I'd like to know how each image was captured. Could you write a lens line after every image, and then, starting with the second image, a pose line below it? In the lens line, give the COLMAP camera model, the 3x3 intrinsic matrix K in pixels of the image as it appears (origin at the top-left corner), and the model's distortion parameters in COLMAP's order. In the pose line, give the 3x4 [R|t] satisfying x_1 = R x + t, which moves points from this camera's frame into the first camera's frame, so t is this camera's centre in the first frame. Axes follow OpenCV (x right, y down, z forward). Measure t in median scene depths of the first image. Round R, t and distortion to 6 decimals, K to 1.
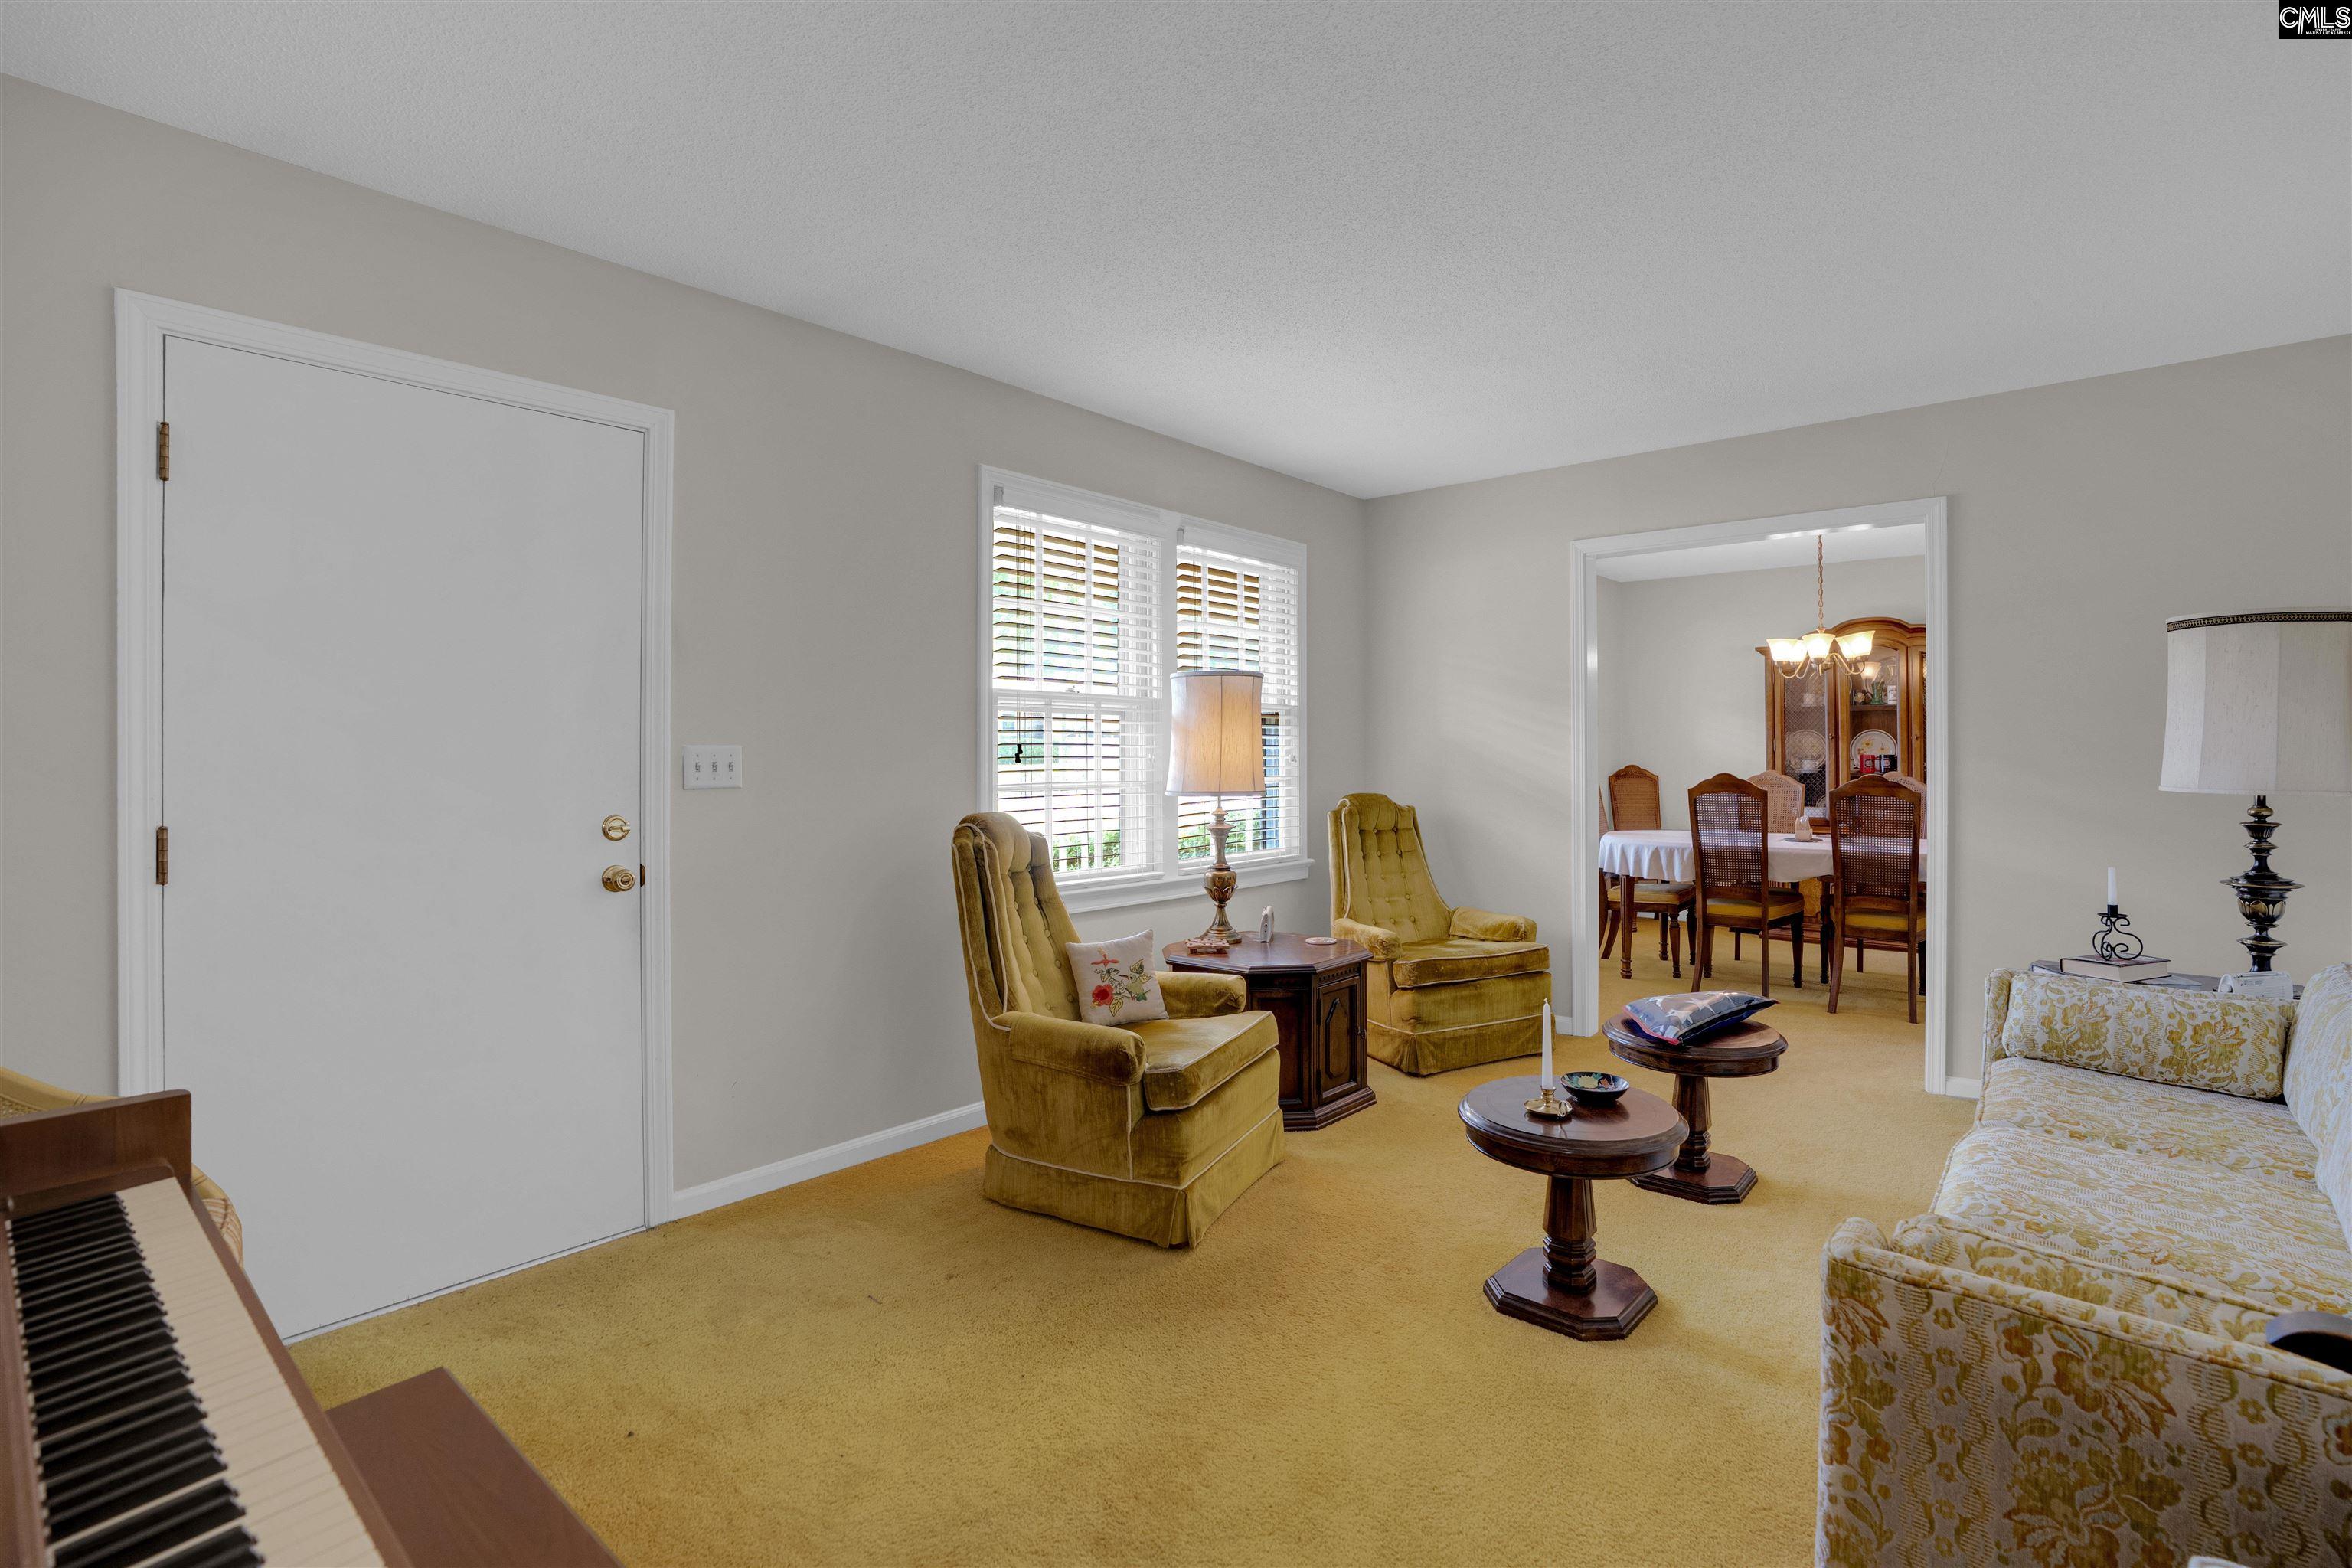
lens RADIAL K [[1095.3, 0, 1177.4], [0, 1095.3, 759.5], [0, 0, 1]] dist [-0.039979, 0.001066]
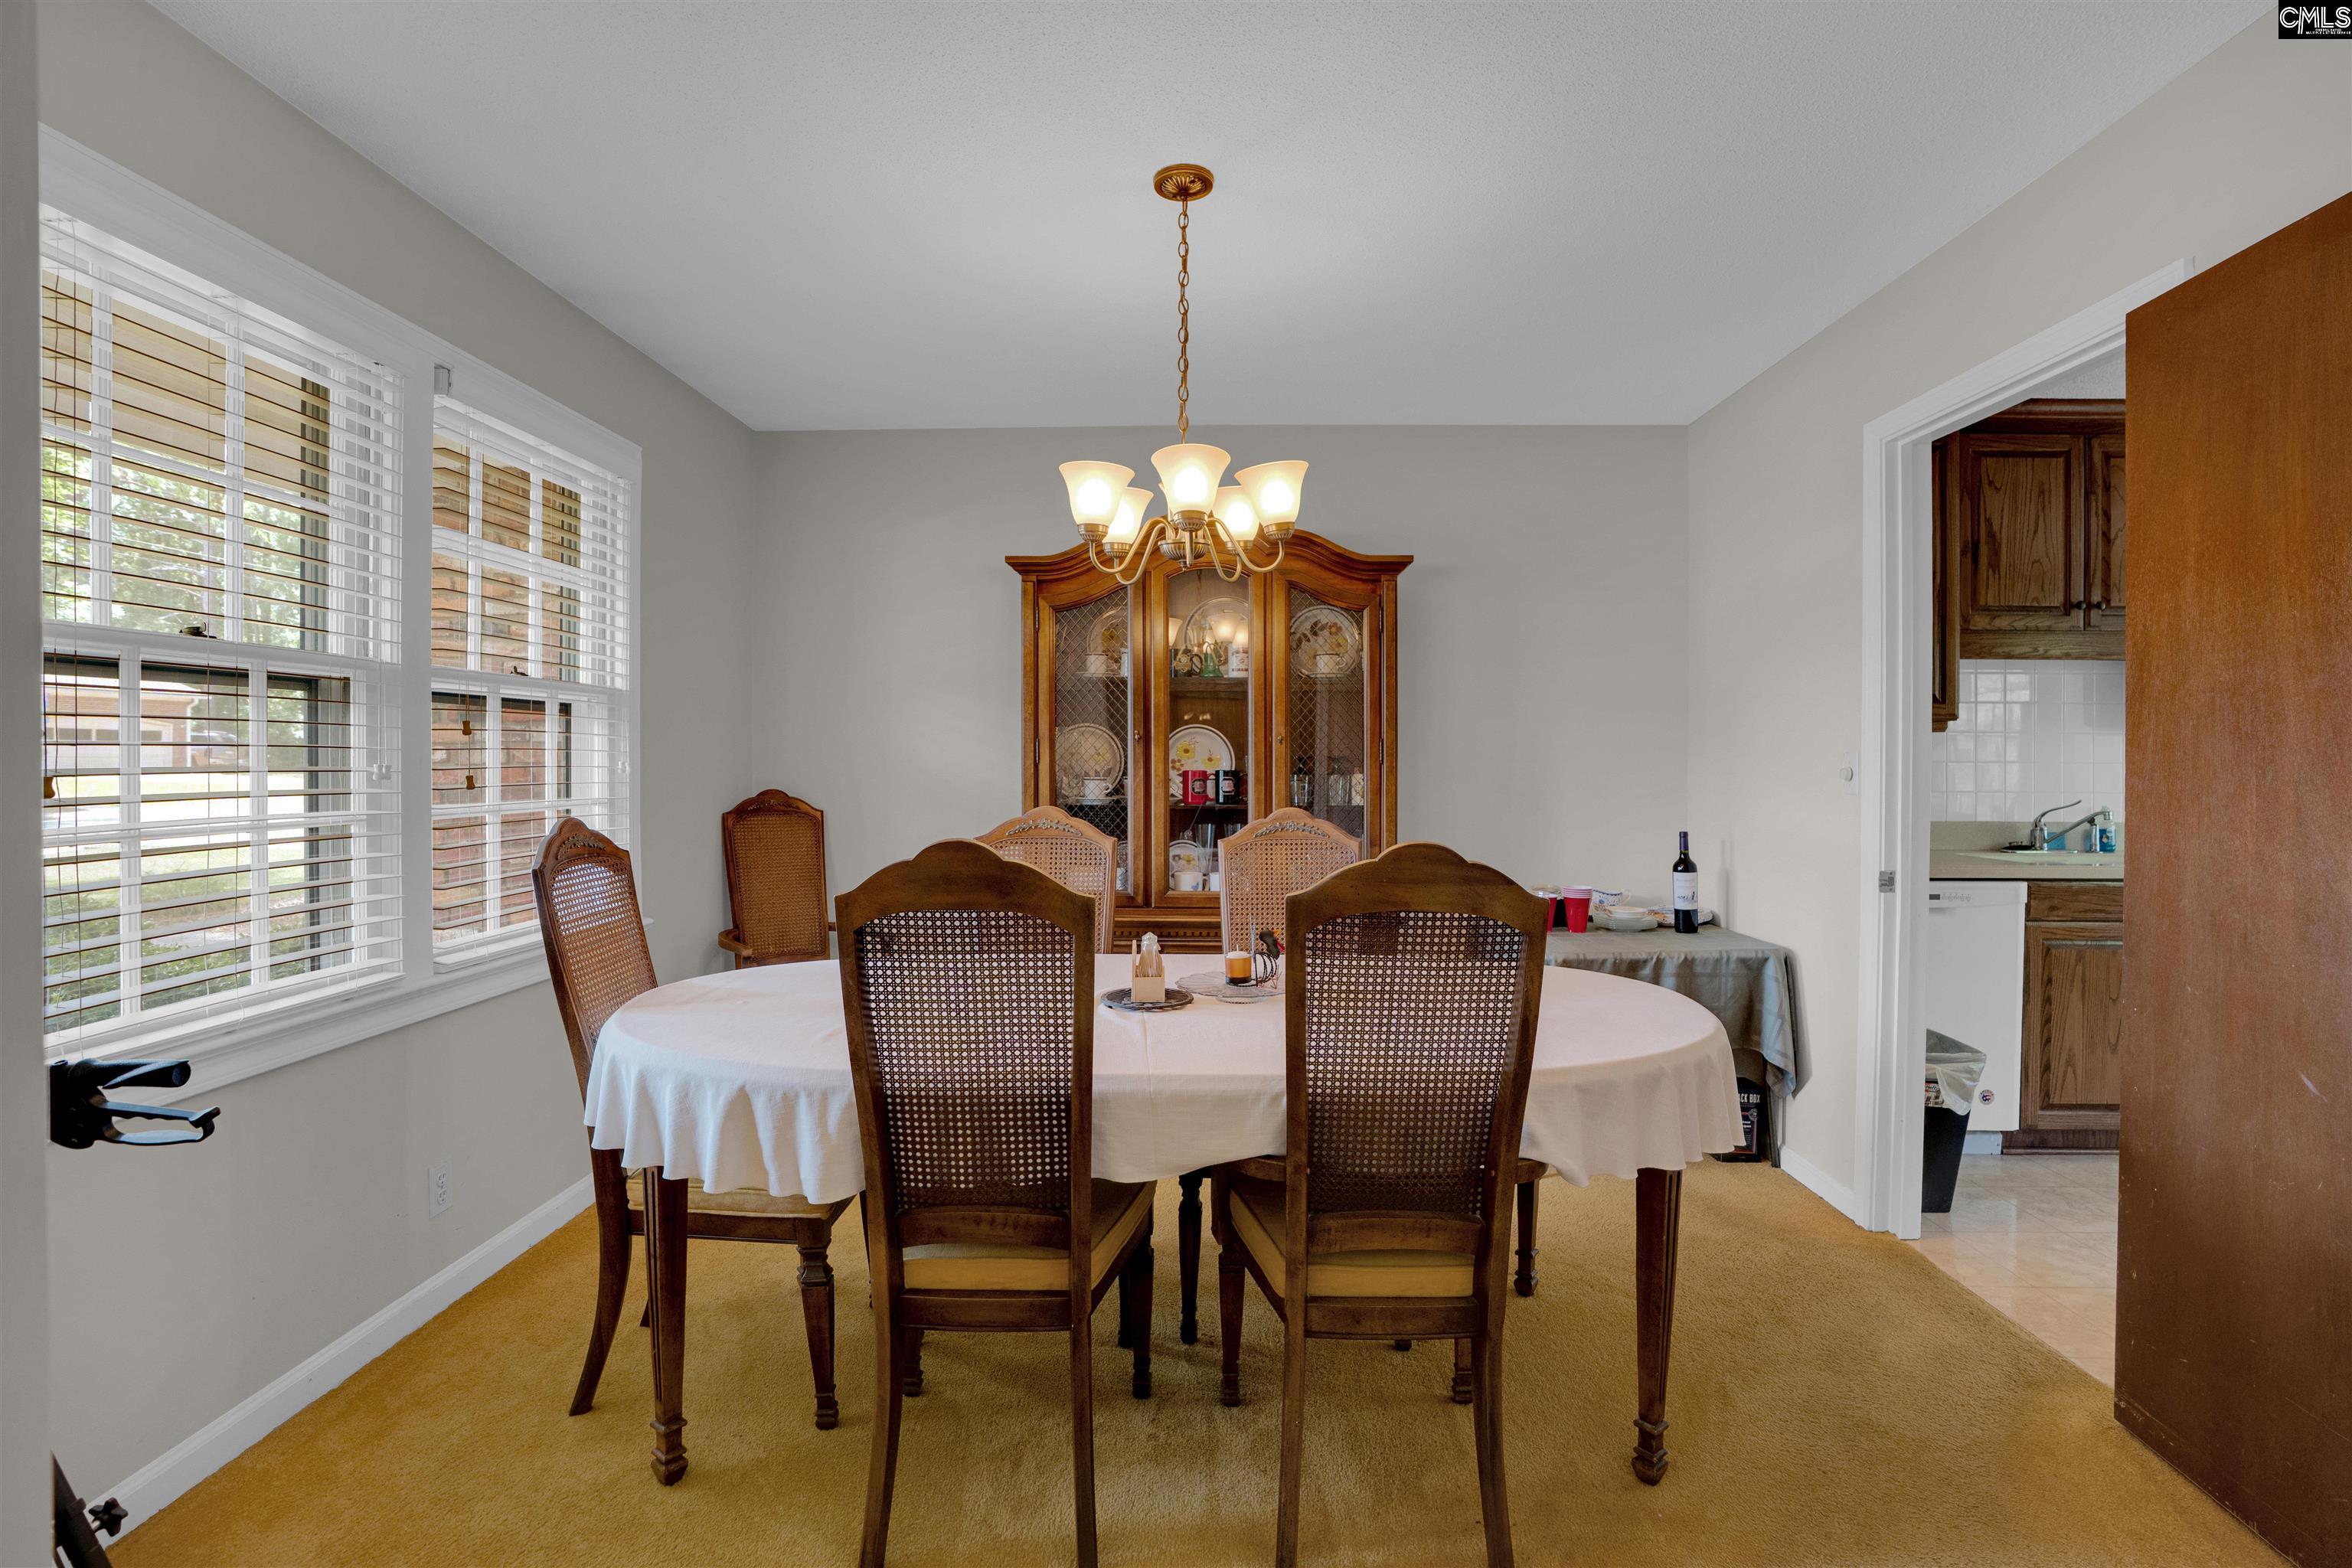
lens RADIAL K [[1095.3, 0, 1175.1], [0, 1095.3, 776.4], [0, 0, 1]] dist [-0.039979, 0.001066]
pose [[0.776441, -0.000791, 0.630189, 0.449458], [0.001280, 0.999999, -0.000323, -0.001948], [-0.630188, 0.001058, 0.776442, 0.904516]]
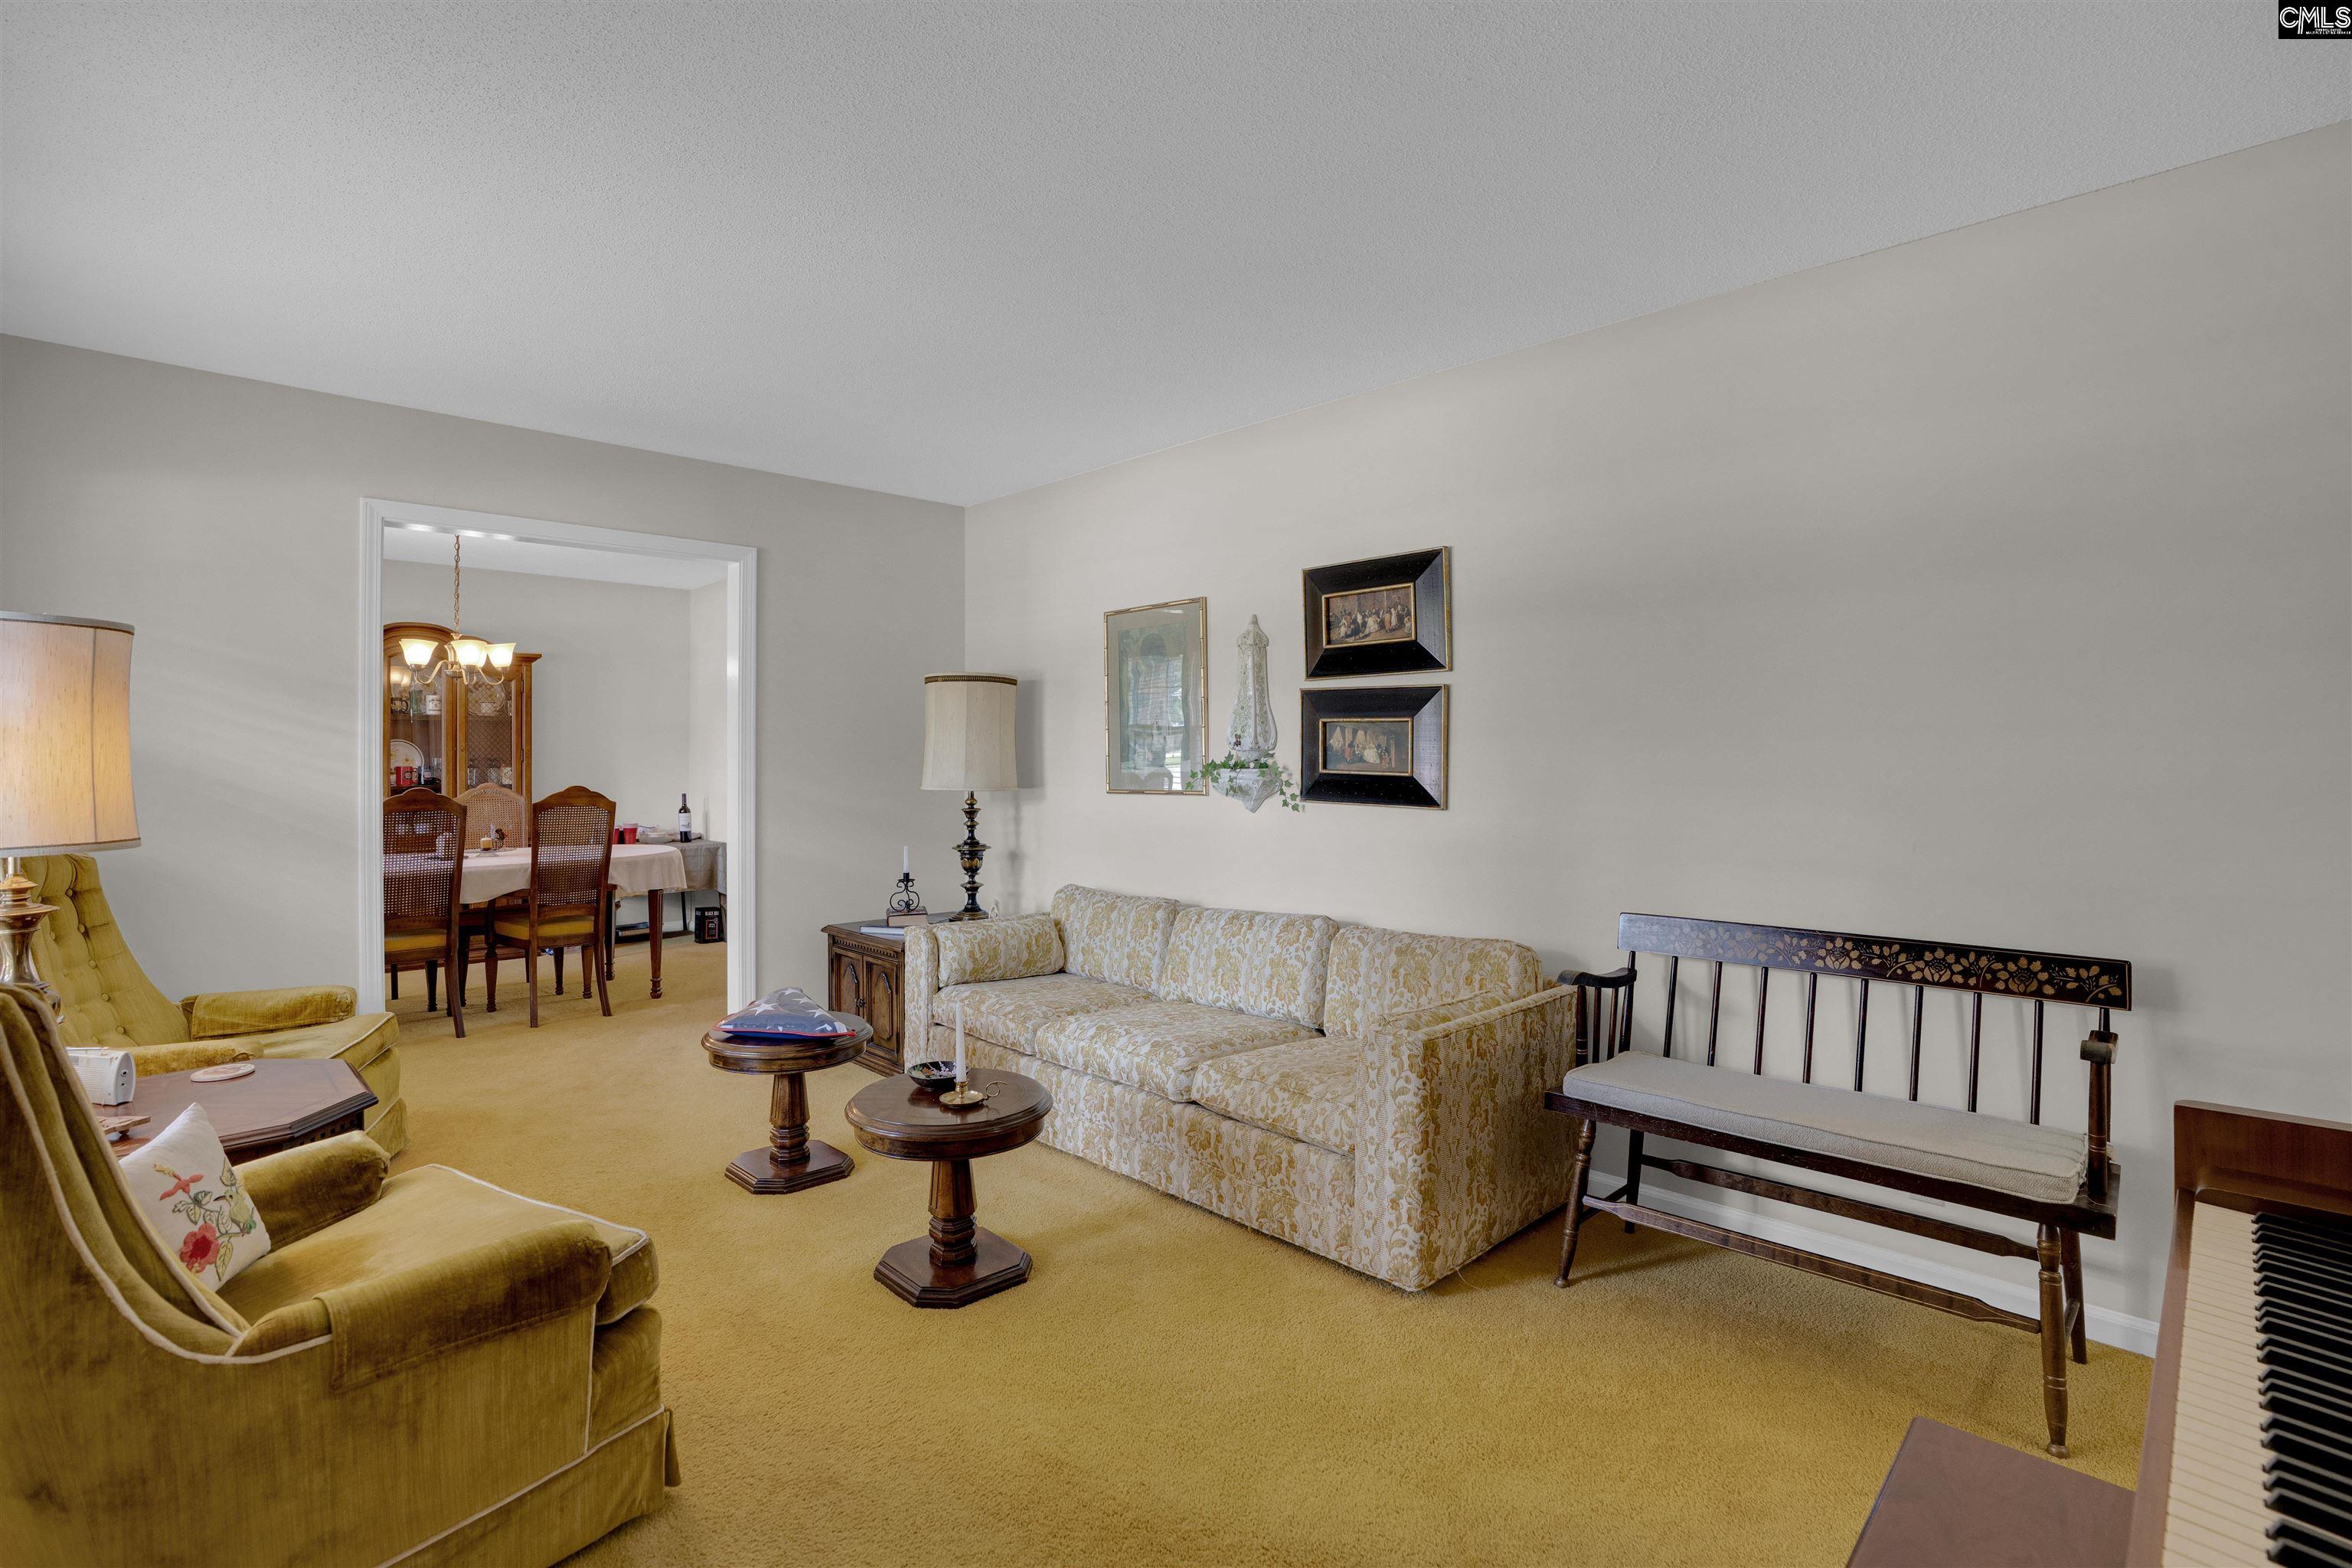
lens RADIAL K [[1095.3, 0, 1189.1], [0, 1095.3, 761.9], [0, 0, 1]] dist [-0.039979, 0.001066]
pose [[0.067595, -0.000098, 0.997713, -0.392532], [0.006681, 0.999978, -0.000355, -0.004691], [-0.997691, 0.006690, 0.067594, 0.386868]]
